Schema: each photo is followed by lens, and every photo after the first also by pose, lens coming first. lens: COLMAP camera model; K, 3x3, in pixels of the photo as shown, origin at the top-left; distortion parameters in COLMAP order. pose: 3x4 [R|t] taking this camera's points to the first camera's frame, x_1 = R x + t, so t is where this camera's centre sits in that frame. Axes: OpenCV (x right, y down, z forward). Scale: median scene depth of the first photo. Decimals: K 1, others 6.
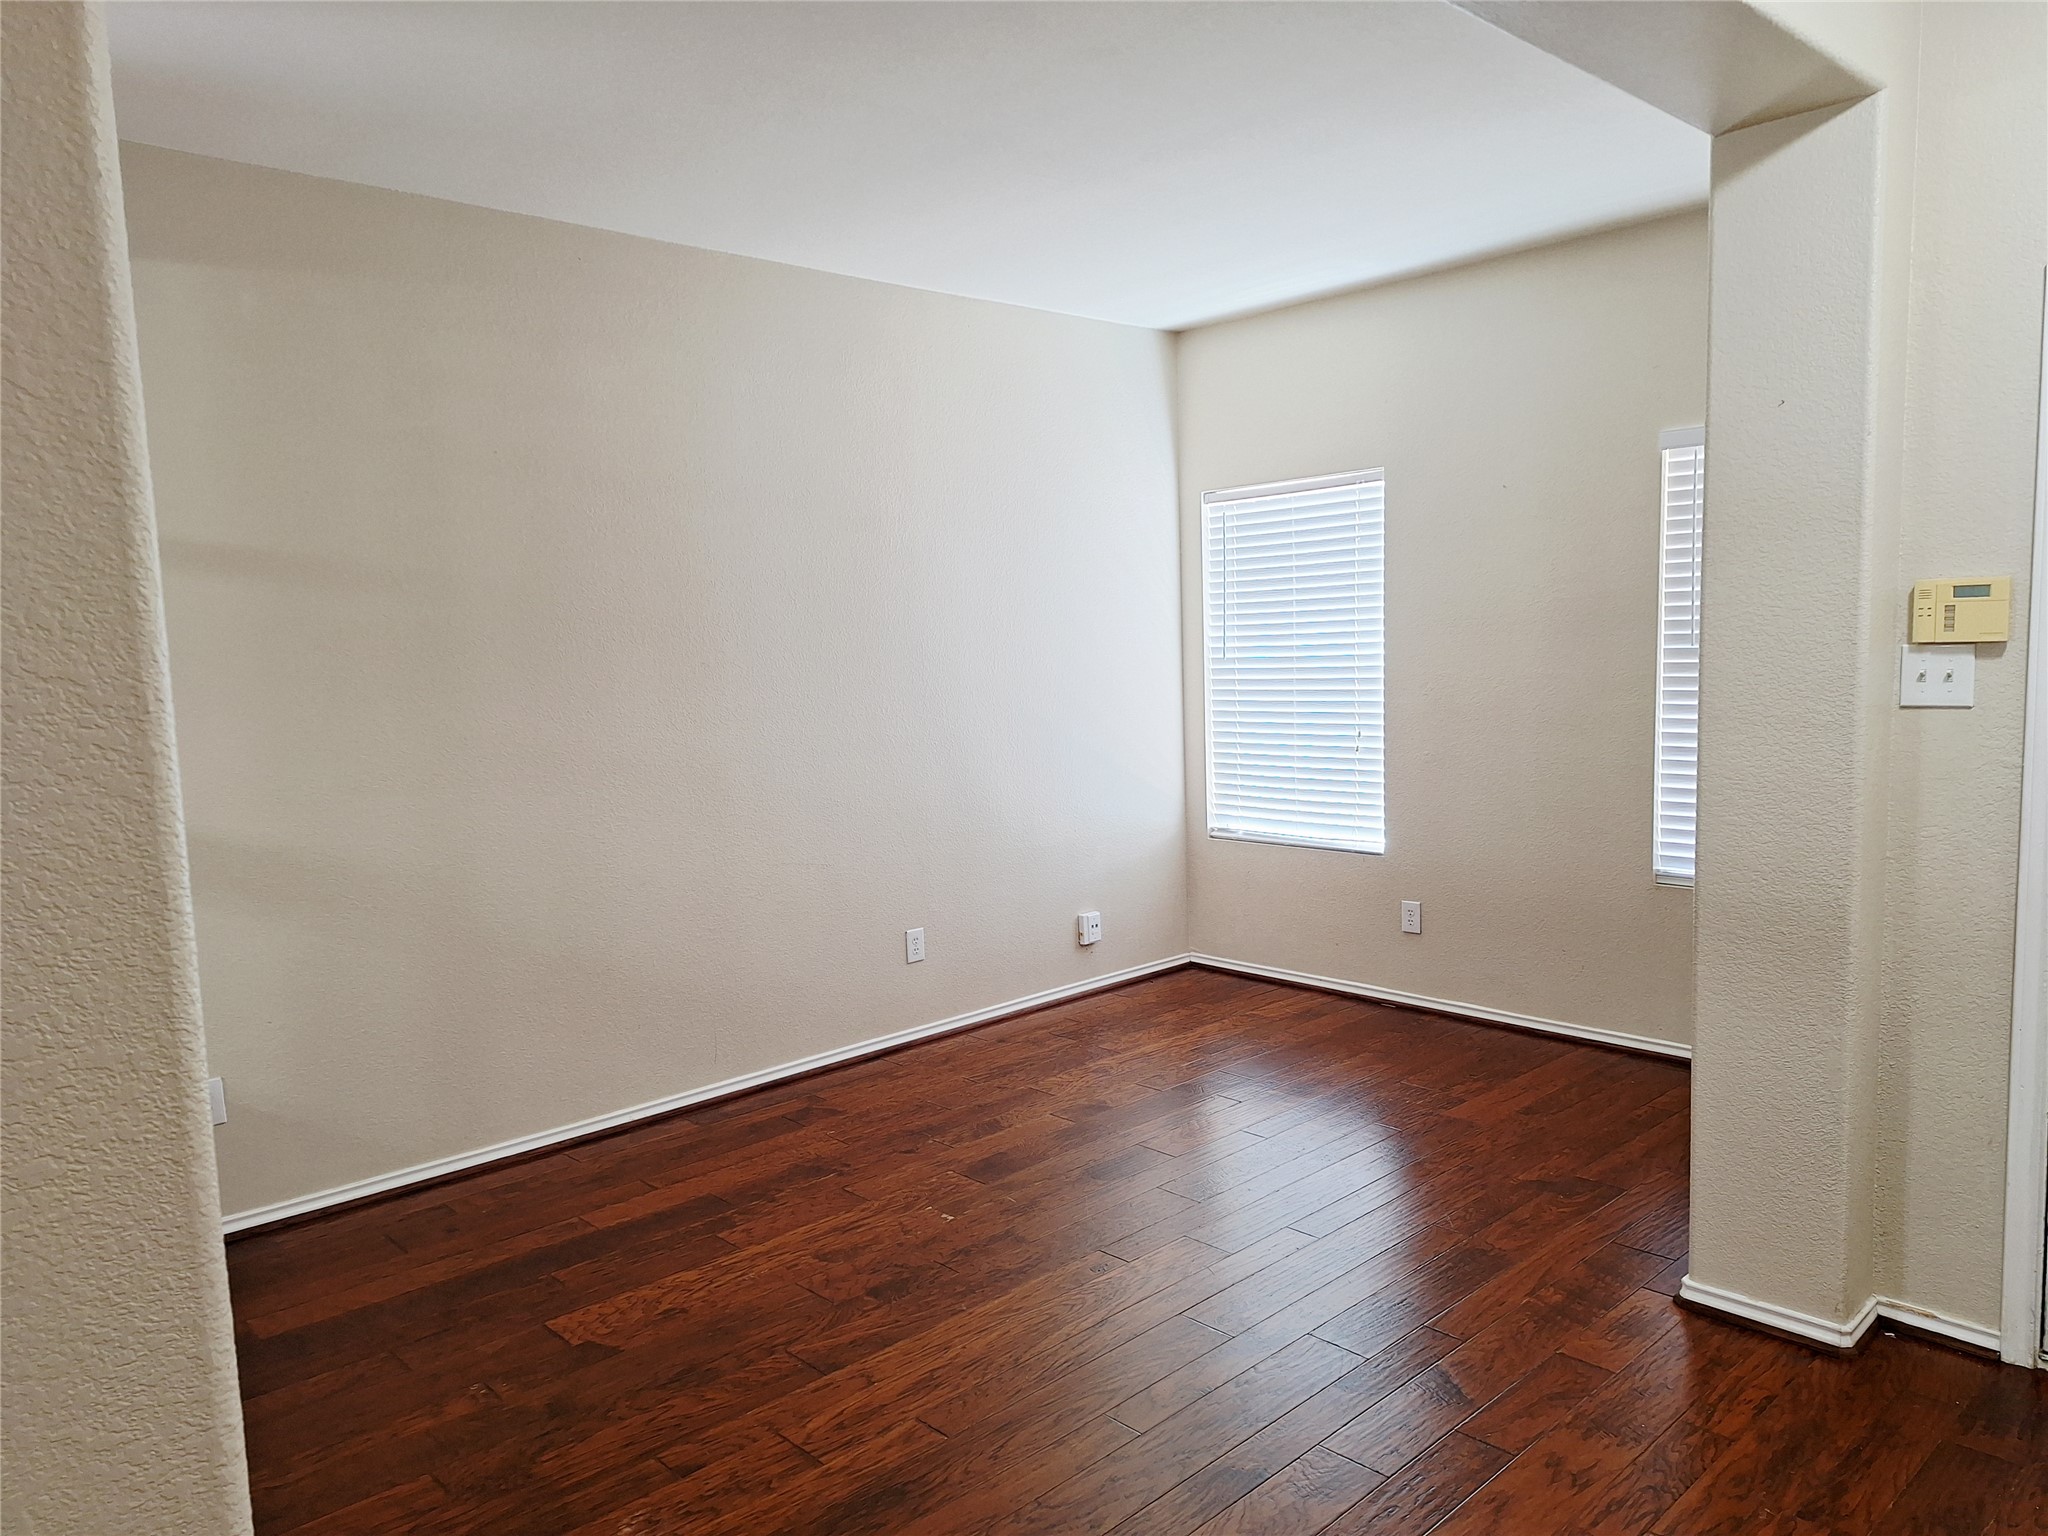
lens RADIAL K [[1417.7, 0, 1026.5], [0, 1417.7, 780.9], [0, 0, 1]] dist [-0.019149, -0.008838]
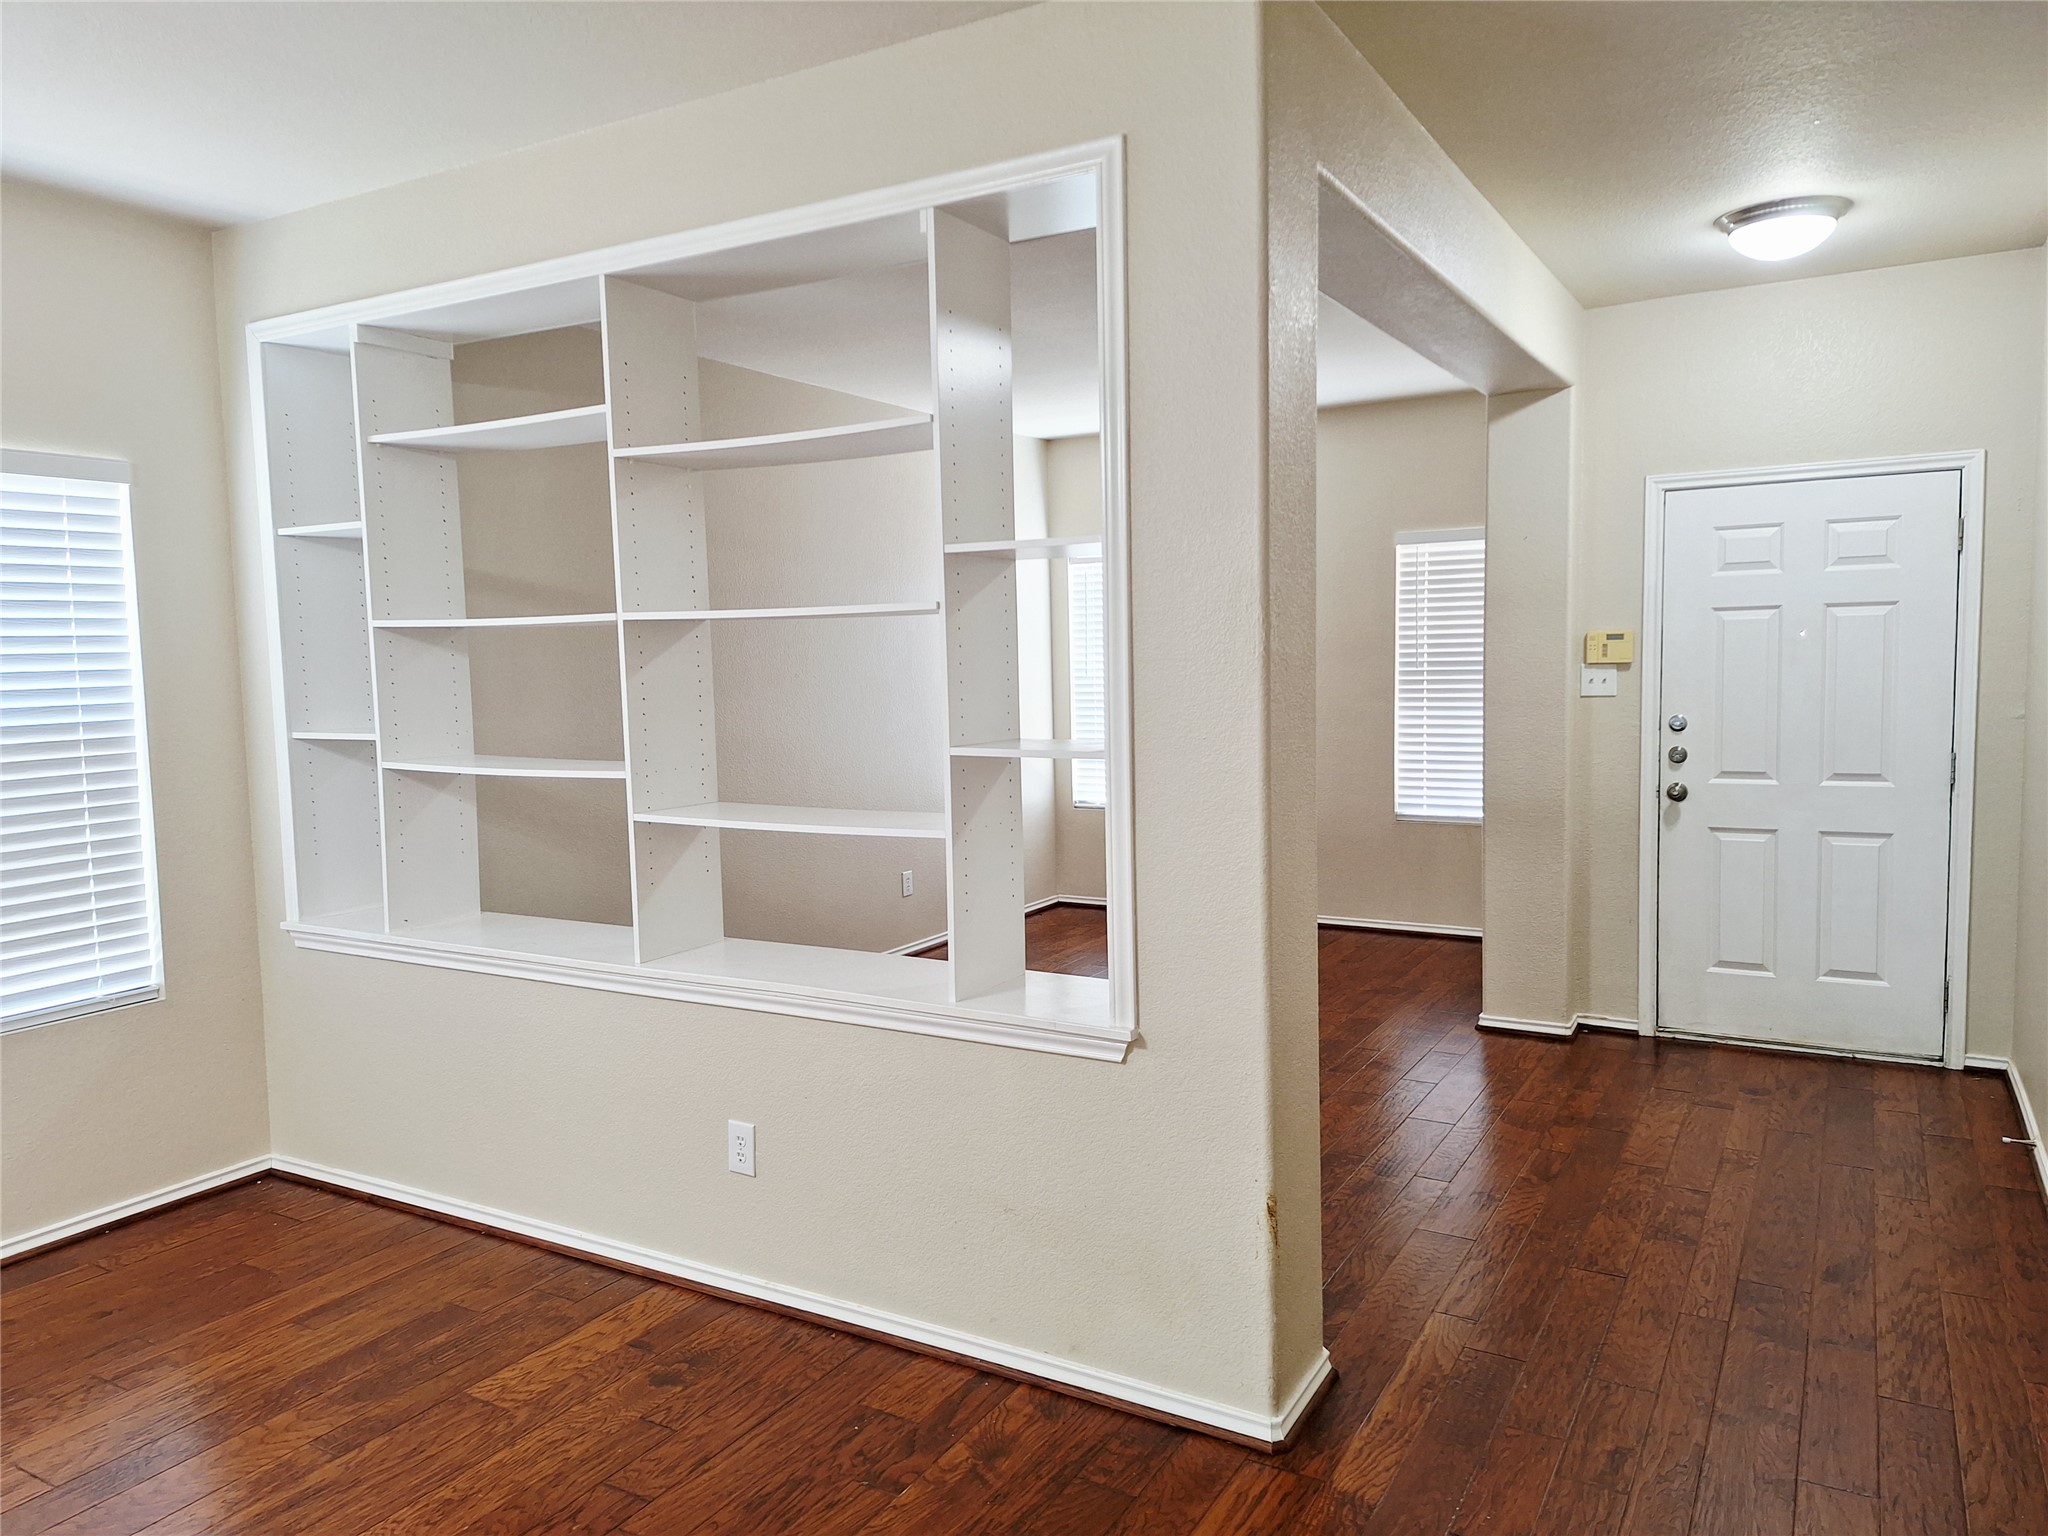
lens RADIAL K [[1417.7, 0, 1022.6], [0, 1417.7, 759.7], [0, 0, 1]] dist [-0.019149, -0.008838]
pose [[0.954797, -0.009239, 0.297116, -0.666143], [0.020664, 0.999162, -0.035334, 0.084026], [-0.296540, 0.039877, 0.954188, -0.599993]]
